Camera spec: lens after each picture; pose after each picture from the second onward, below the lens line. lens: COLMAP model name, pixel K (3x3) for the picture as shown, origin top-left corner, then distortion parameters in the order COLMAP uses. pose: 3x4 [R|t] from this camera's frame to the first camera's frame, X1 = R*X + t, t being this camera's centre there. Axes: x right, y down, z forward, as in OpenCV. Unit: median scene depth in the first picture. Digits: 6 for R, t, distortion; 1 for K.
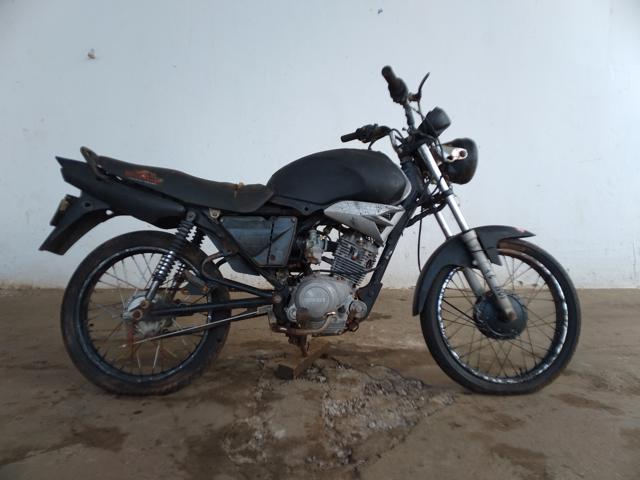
lens RADIAL K [[445.5, 0, 332.3], [0, 445.5, 242.0], [0, 0, 1]] dist [0.081585, -0.090041]
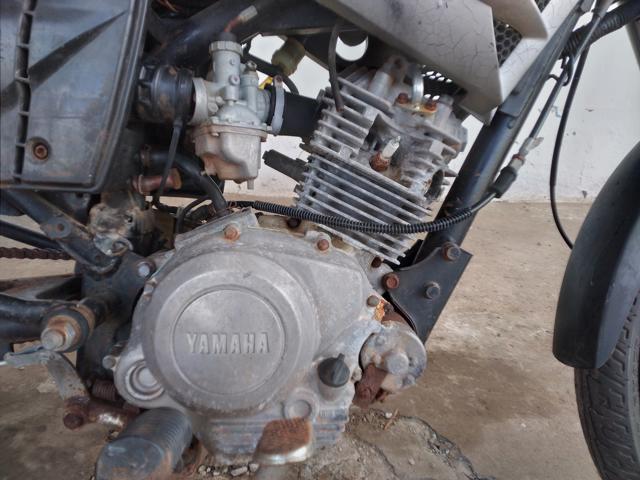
lens RADIAL K [[445.5, 0, 324.3], [0, 445.5, 218.6], [0, 0, 1]] dist [0.081585, -0.090041]
pose [[0.997687, 0.026511, 0.062599, -0.002106], [-0.038559, 0.979059, 0.199892, 0.016915], [-0.055989, -0.201843, 0.977816, 0.740844]]
